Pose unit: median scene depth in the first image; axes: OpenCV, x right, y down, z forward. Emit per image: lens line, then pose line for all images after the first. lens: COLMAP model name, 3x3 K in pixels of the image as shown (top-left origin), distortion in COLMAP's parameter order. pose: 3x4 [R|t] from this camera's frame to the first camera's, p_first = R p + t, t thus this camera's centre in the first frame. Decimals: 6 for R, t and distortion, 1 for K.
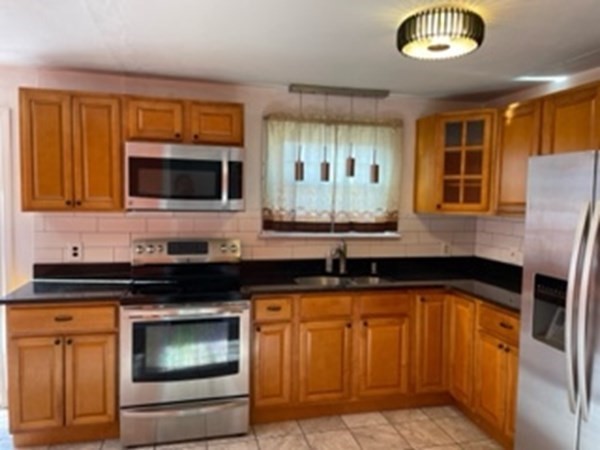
lens RADIAL K [[456.3, 0, 297.8], [0, 456.3, 227.9], [0, 0, 1]] dist [0.042230, -0.002792]
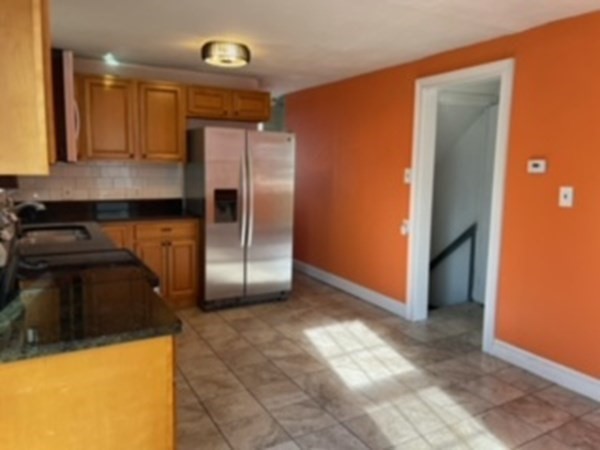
lens RADIAL K [[463.9, 0, 300.0], [0, 463.9, 225.0], [0, 0, 1]] dist [0.094471, -0.000125]
pose [[-0.273433, -0.157030, 0.948987, -1.031533], [0.047400, 0.983186, 0.176346, -0.057838], [-0.960722, 0.093201, -0.261393, 0.836101]]
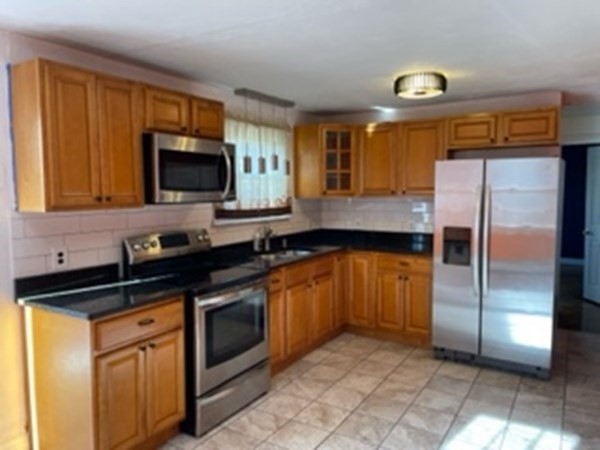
lens RADIAL K [[456.3, 0, 297.8], [0, 456.3, 227.9], [0, 0, 1]] dist [0.042230, -0.002792]
pose [[0.705595, -0.082690, 0.703774, -0.795135], [0.069026, 0.996465, 0.047876, -0.014184], [-0.705245, 0.014798, 0.708809, 0.105978]]
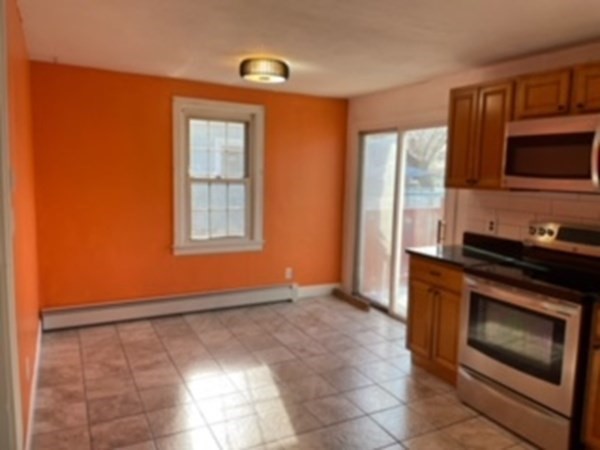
lens RADIAL K [[464.1, 0, 301.1], [0, 464.1, 222.3], [0, 0, 1]] dist [0.042065, -0.001195]
pose [[0.246338, 0.100224, -0.963988, 0.512877], [-0.091710, 0.992586, 0.079762, -0.005318], [0.964835, 0.068759, 0.253704, 0.278615]]
